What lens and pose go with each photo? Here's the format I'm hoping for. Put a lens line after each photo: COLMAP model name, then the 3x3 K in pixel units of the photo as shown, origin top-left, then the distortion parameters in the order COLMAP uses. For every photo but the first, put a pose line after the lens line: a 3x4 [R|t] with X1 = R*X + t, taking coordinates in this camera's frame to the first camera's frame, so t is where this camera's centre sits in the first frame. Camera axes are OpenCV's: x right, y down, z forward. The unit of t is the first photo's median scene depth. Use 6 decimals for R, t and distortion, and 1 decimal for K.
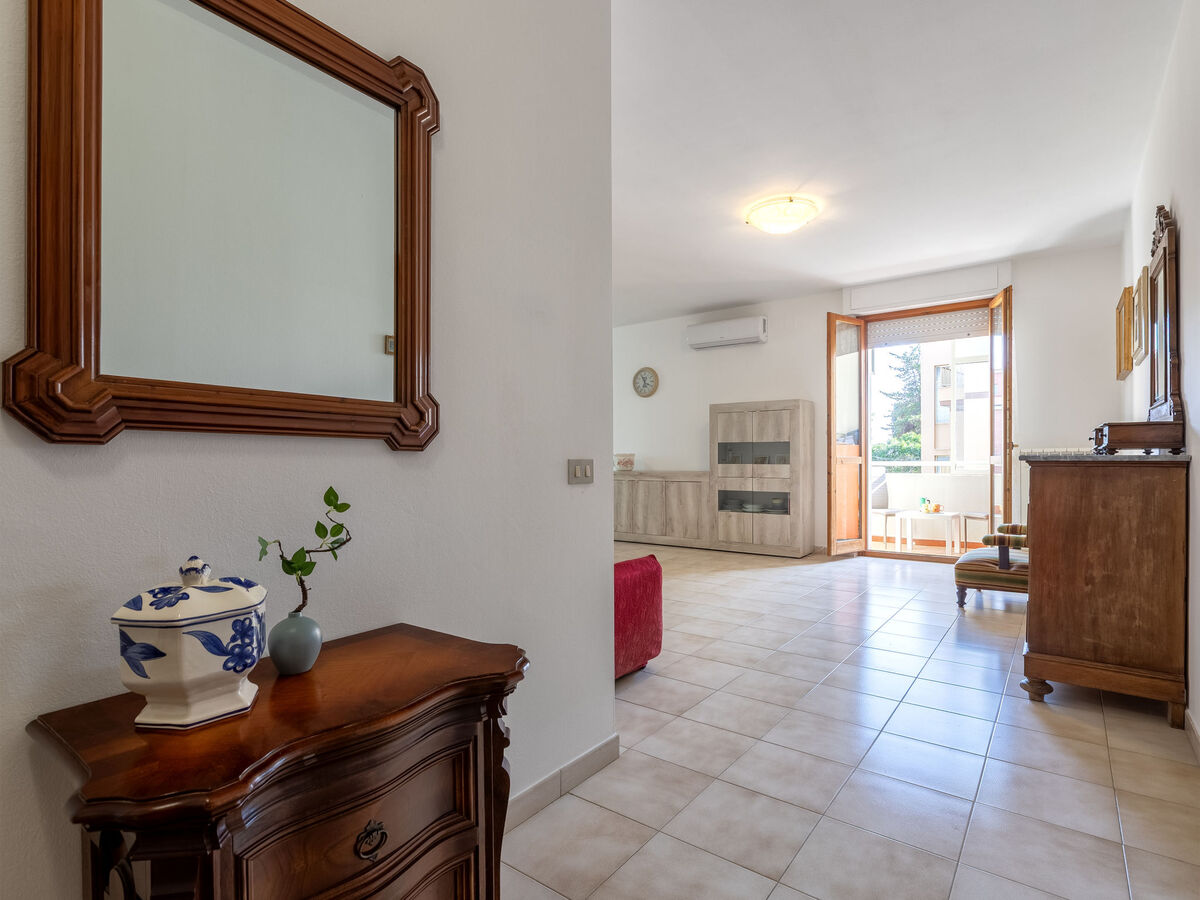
lens RADIAL K [[600.4, 0, 605.5], [0, 600.4, 461.9], [0, 0, 1]] dist [0.001693, -0.000299]
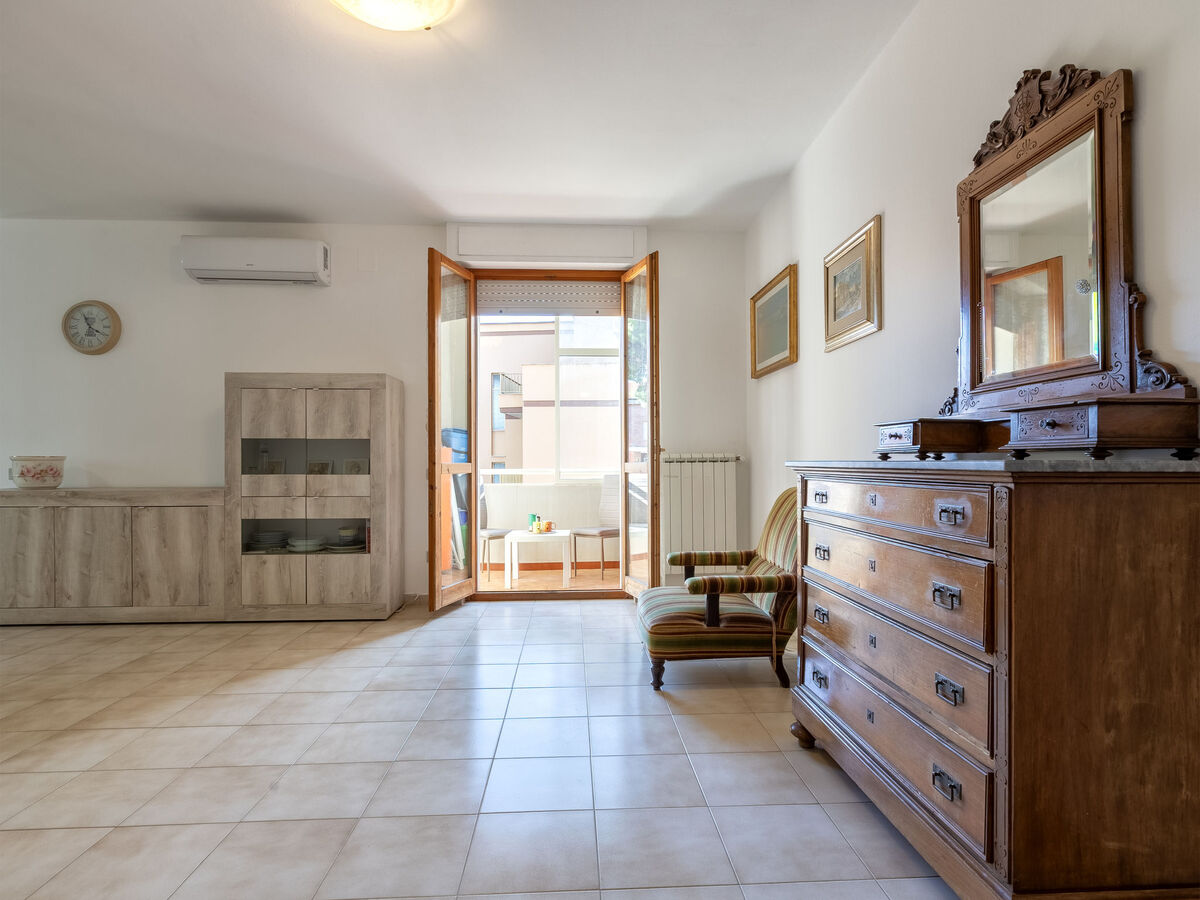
lens RADIAL K [[600.4, 0, 605.5], [0, 600.4, 461.9], [0, 0, 1]] dist [0.001693, -0.000299]
pose [[0.749254, 0.004873, 0.662265, 0.070081], [0.002517, 0.999945, -0.010205, -0.002277], [-0.662278, 0.009313, 0.749200, 0.349047]]
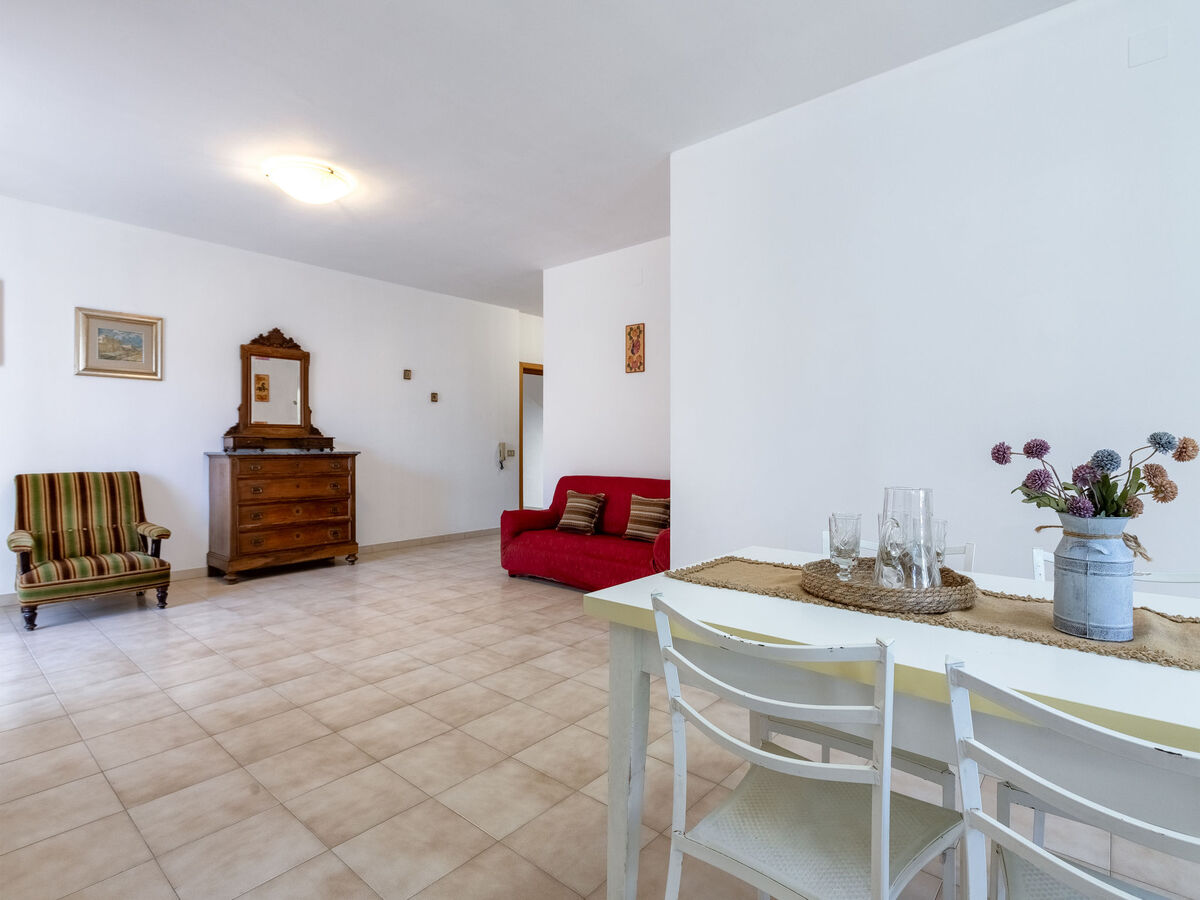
lens RADIAL K [[600.4, 0, 605.5], [0, 600.4, 461.9], [0, 0, 1]] dist [0.001693, -0.000299]
pose [[-0.998674, -0.009797, 0.050547, -0.131401], [-0.007701, 0.999108, 0.041511, -0.029366], [-0.050909, 0.041067, -0.997859, 1.282350]]
